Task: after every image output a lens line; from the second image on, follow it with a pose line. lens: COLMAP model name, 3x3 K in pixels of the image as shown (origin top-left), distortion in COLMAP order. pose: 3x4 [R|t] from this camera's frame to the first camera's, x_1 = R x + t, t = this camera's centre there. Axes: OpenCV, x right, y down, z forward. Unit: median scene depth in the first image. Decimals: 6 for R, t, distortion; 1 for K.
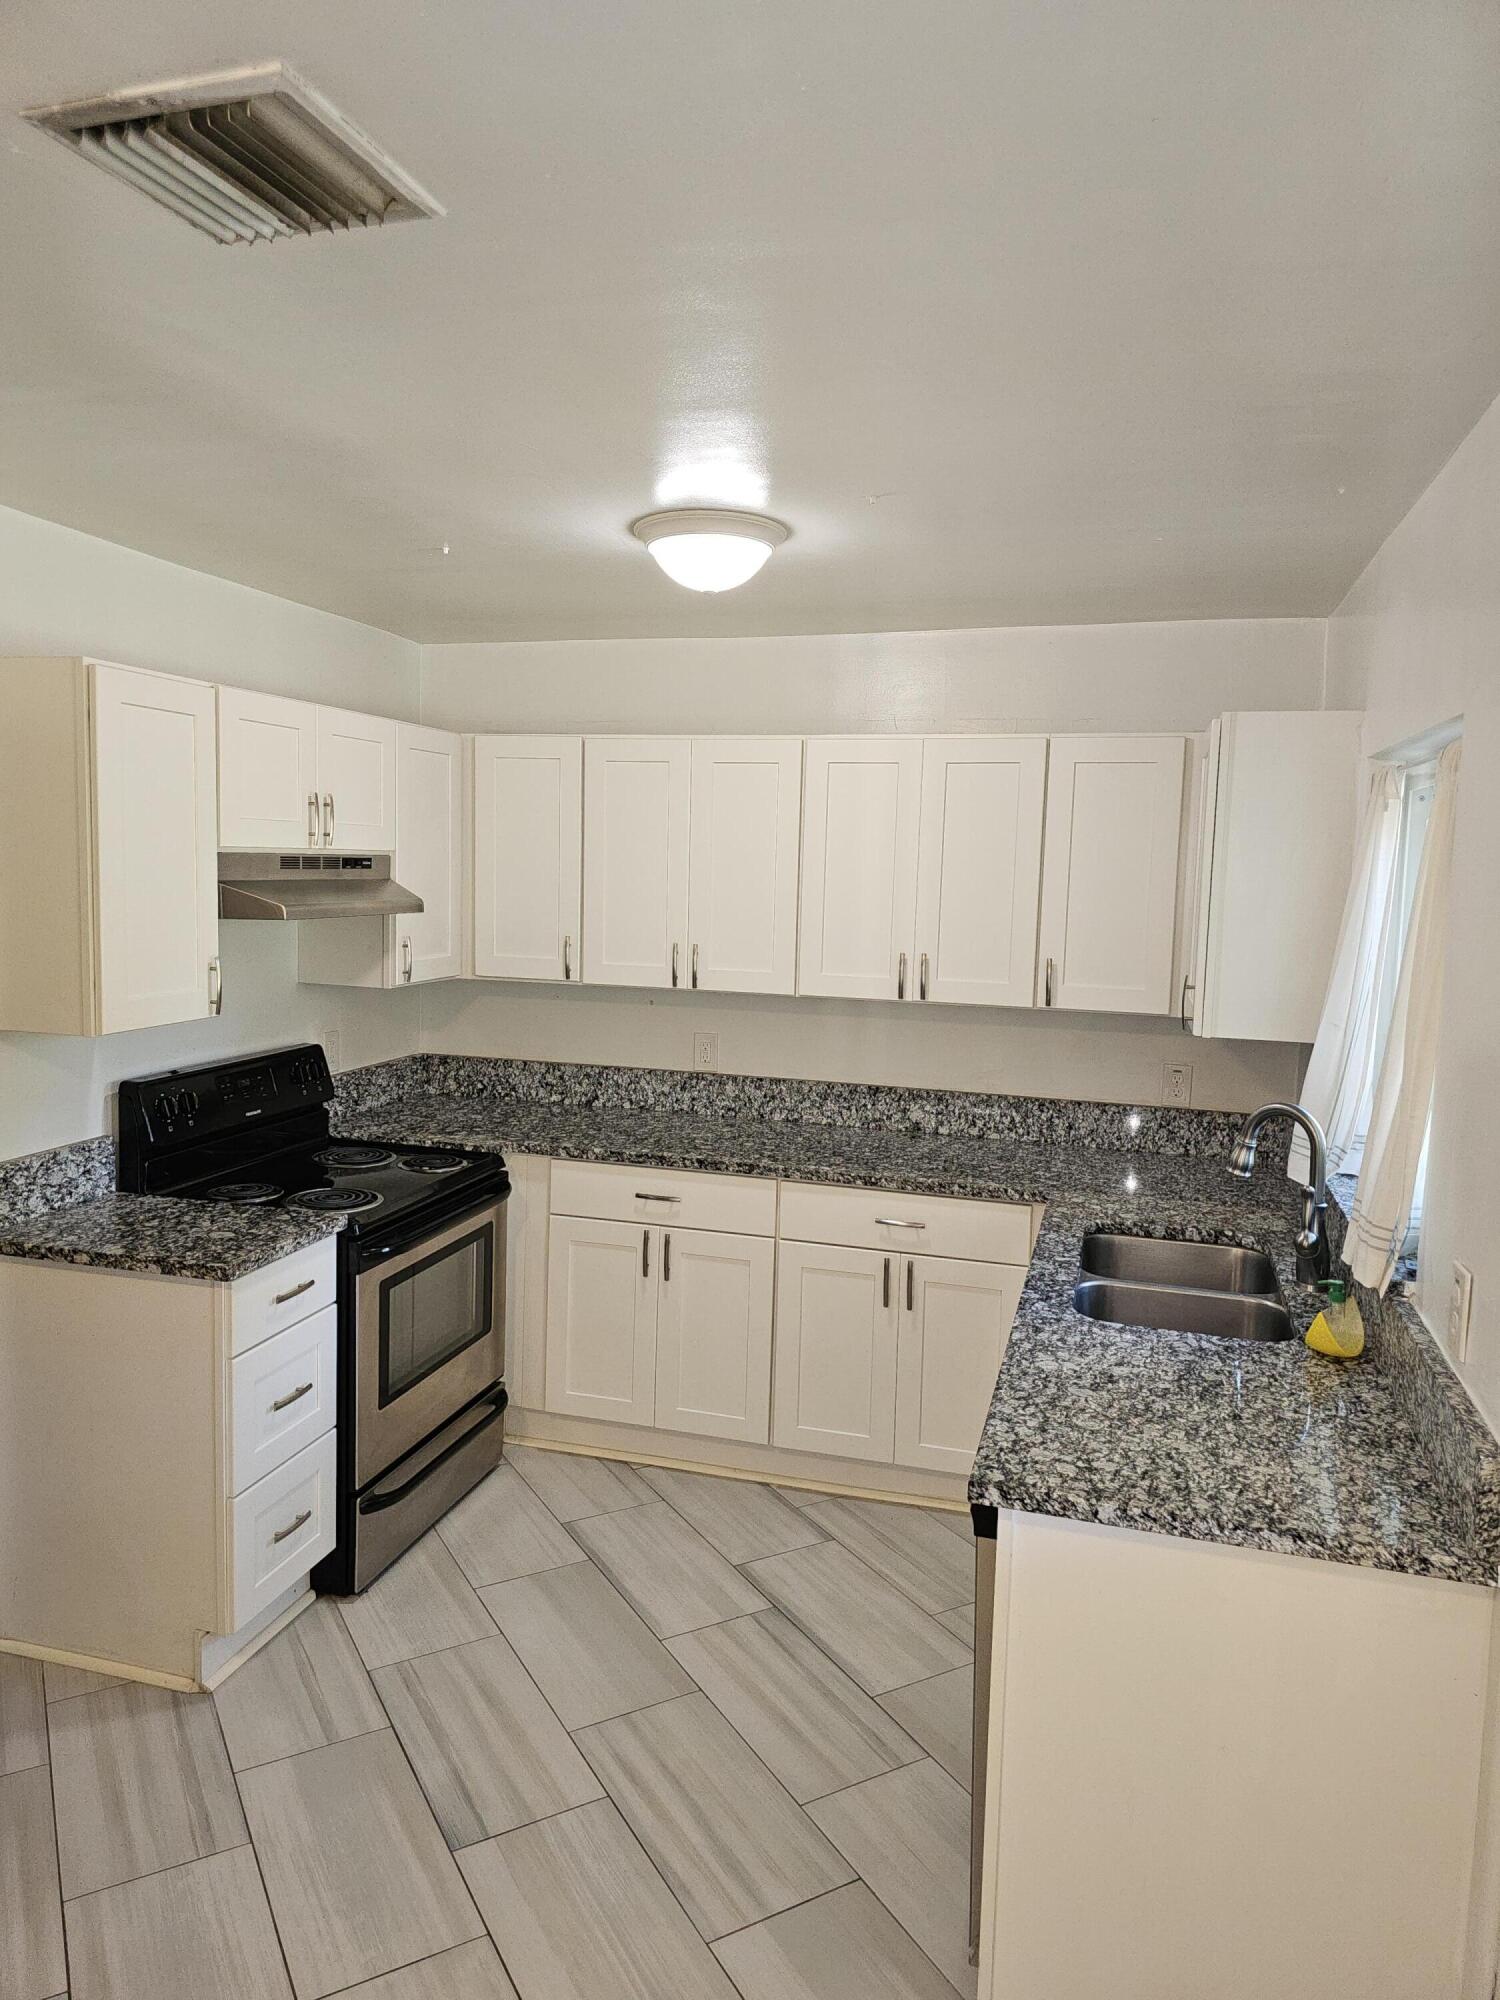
lens RADIAL K [[1347.4, 0, 744.5], [0, 1347.4, 996.9], [0, 0, 1]] dist [0.041591, -0.007760]
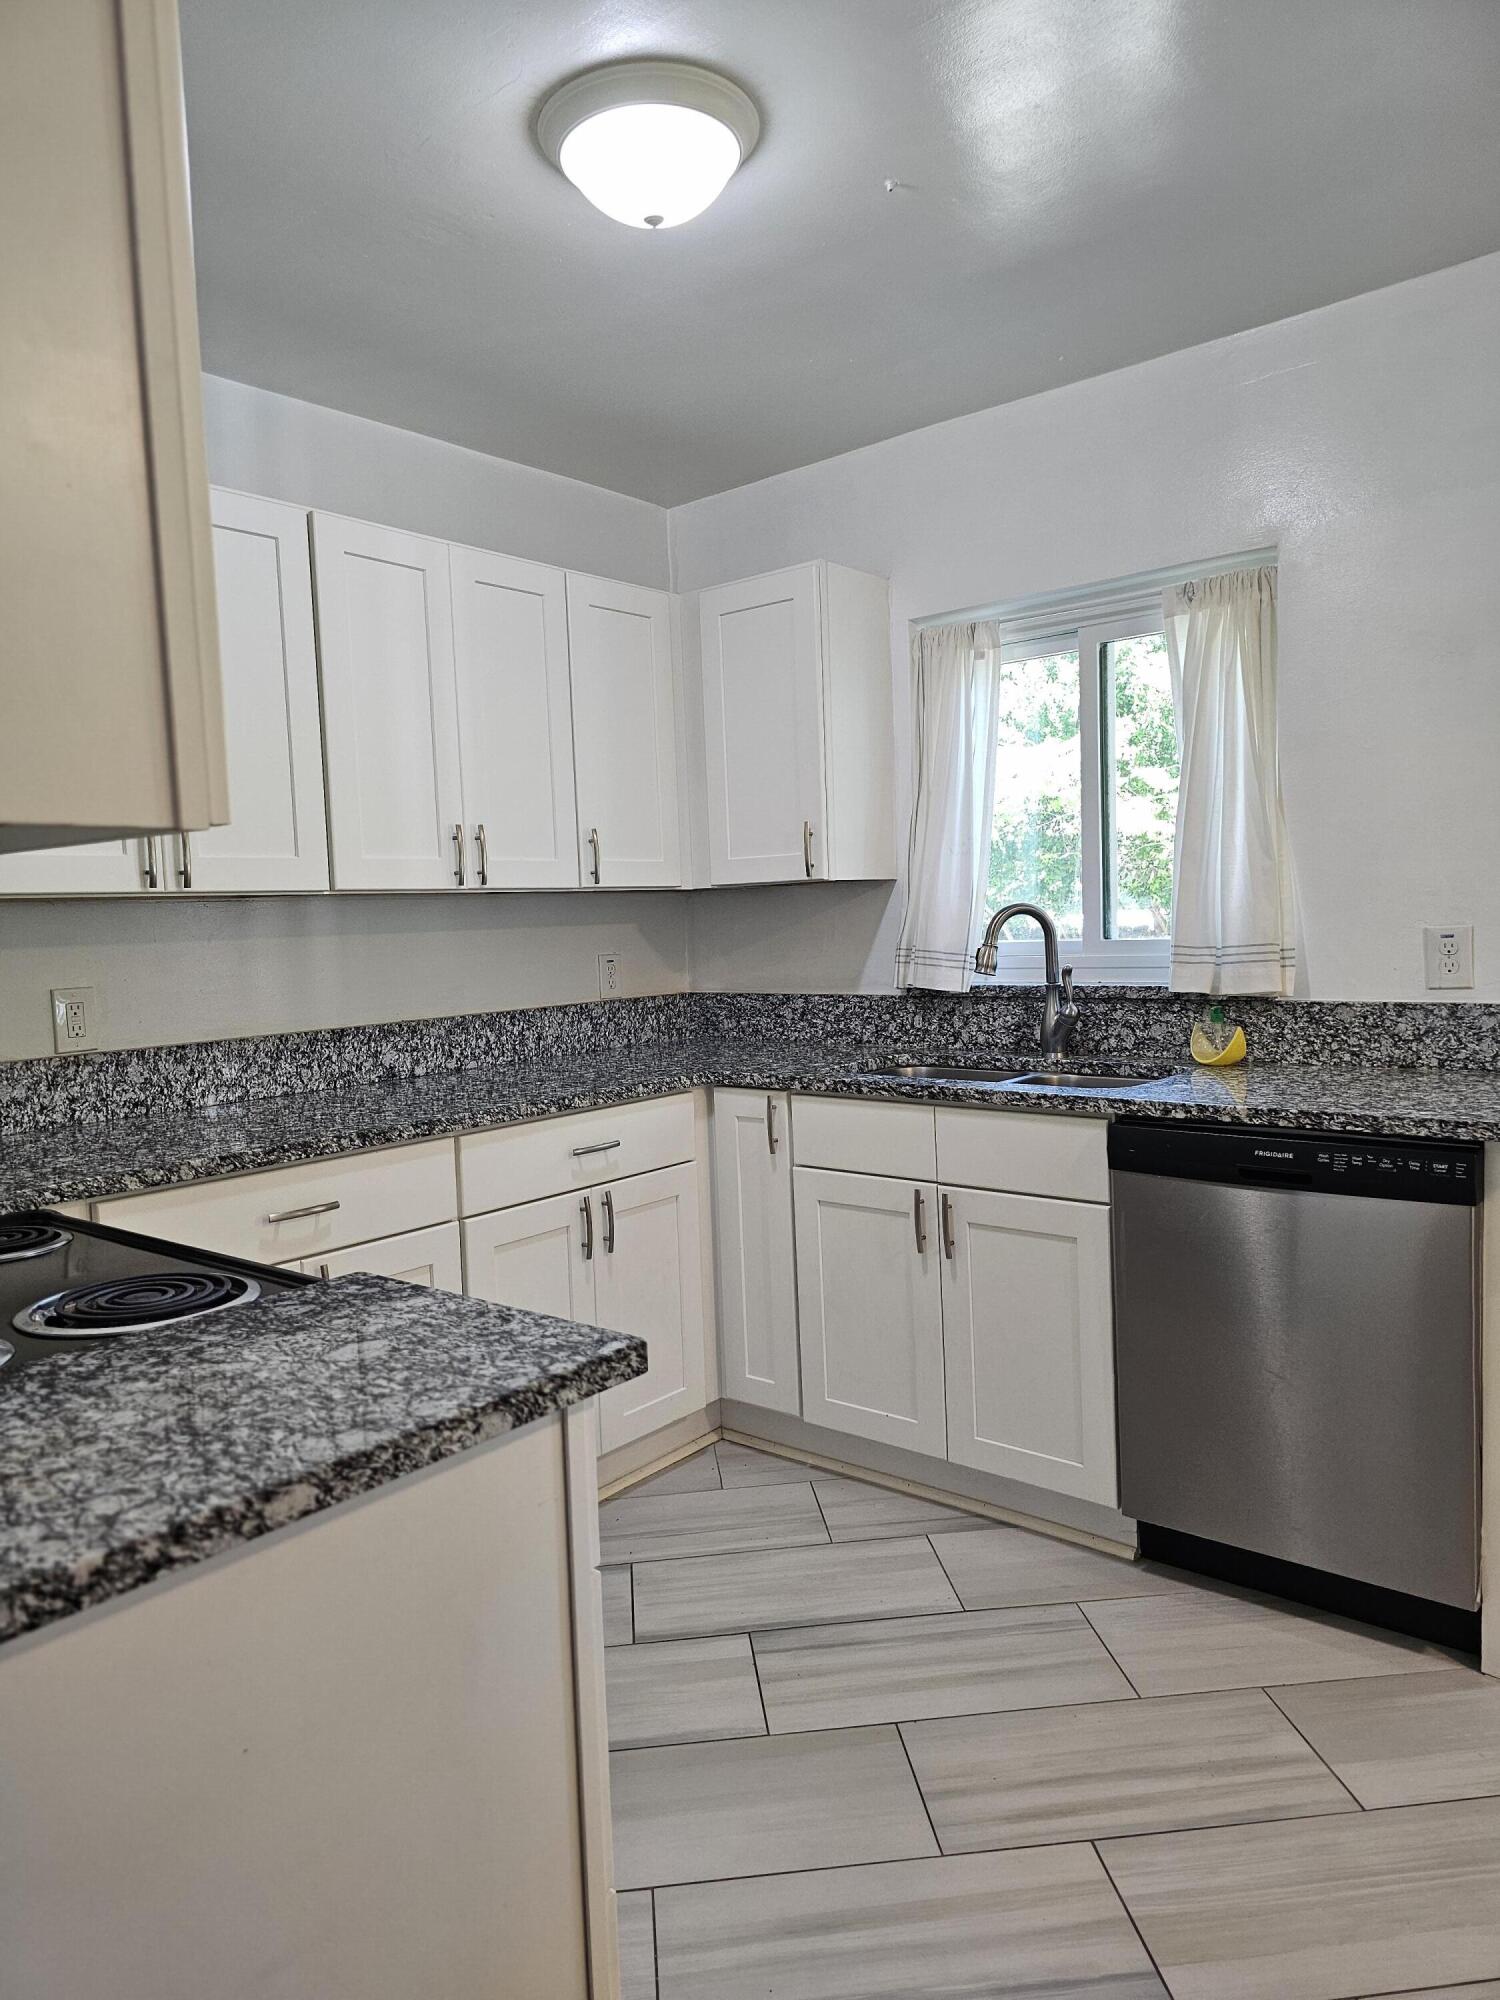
lens RADIAL K [[1347.4, 0, 742.7], [0, 1347.4, 1001.4], [0, 0, 1]] dist [0.041591, -0.007760]
pose [[0.405143, -0.104062, 0.908312, -0.495015], [0.141557, 0.988660, 0.050127, 0.046921], [-0.903228, 0.108269, 0.415279, 0.505985]]
